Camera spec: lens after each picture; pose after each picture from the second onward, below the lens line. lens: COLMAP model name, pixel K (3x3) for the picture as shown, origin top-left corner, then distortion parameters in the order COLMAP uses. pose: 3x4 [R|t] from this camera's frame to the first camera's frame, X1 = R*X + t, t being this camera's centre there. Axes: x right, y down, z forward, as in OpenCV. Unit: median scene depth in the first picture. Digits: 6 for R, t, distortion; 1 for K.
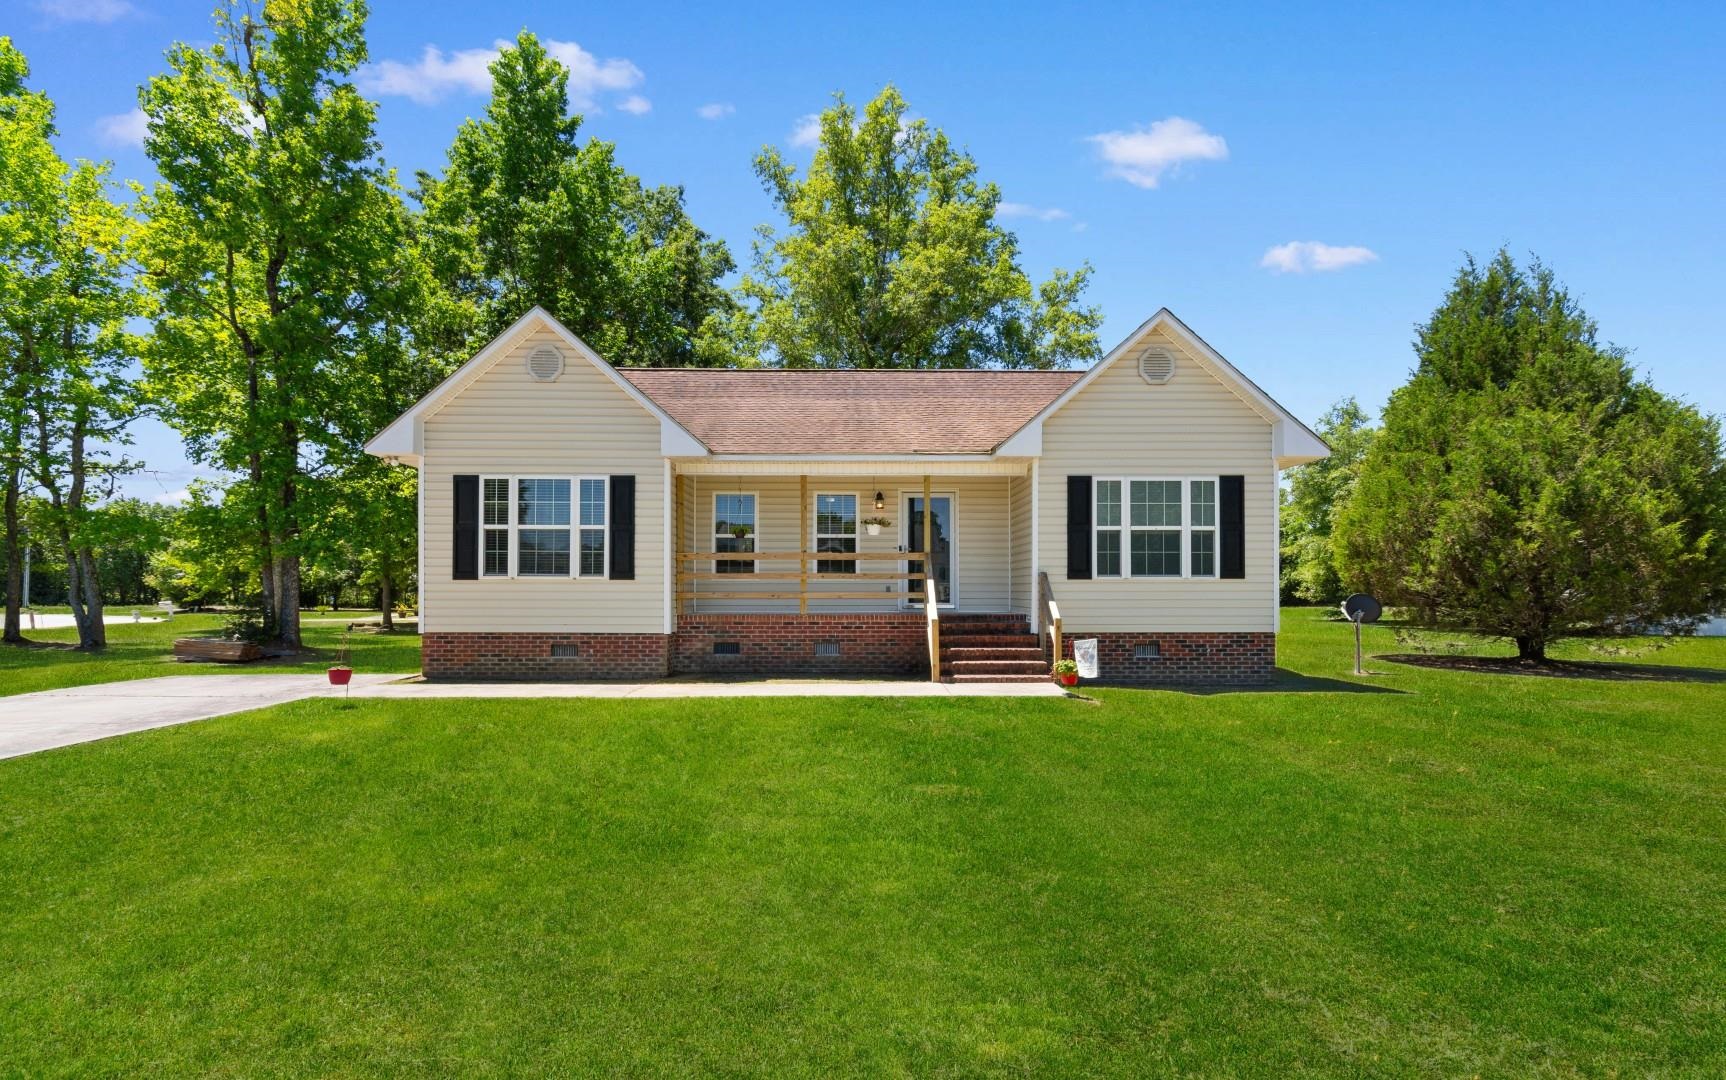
lens RADIAL K [[816.9, 0, 862.7], [0, 816.9, 545.2], [0, 0, 1]] dist [0.015361, -0.000237]
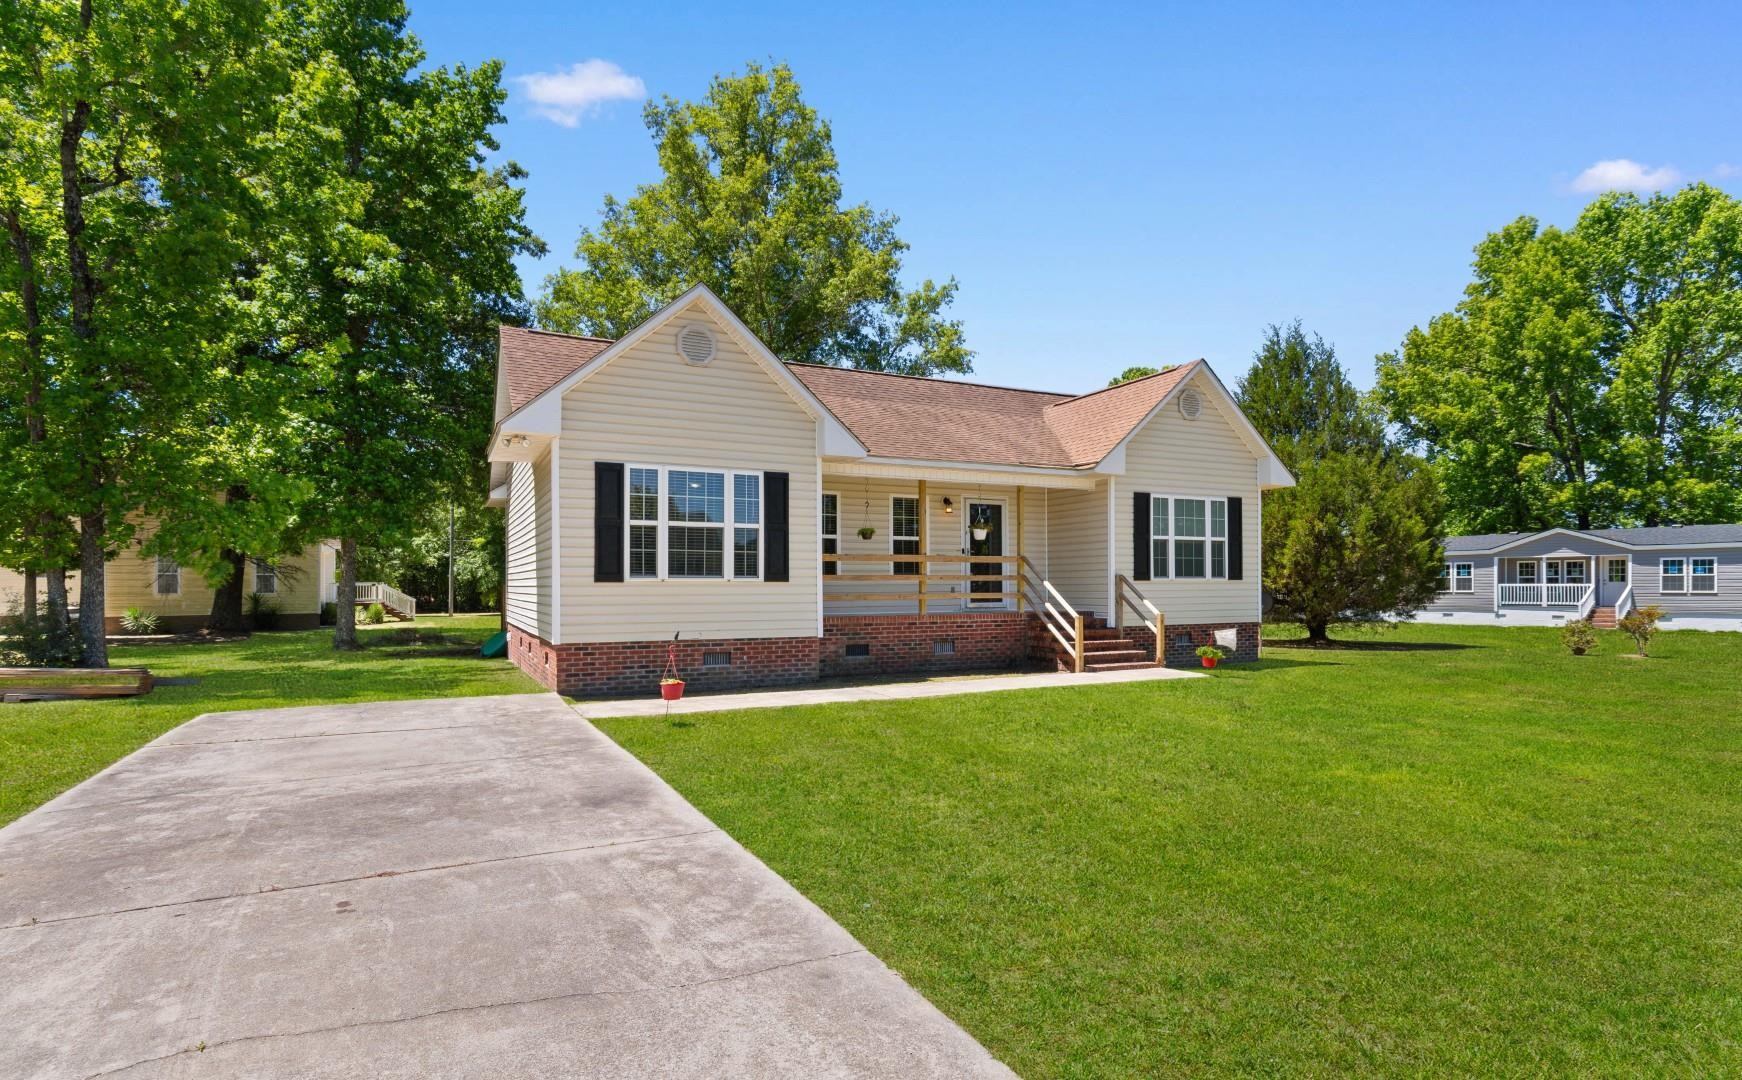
lens RADIAL K [[899.3, 0, 870.4], [0, 899.3, 547.8], [0, 0, 1]] dist [0.025971, 0.000241]
pose [[0.897571, 0.014387, 0.440635, -0.655931], [-0.017157, 0.999850, 0.002303, -0.001655], [-0.440535, -0.009628, 0.897684, 0.010423]]
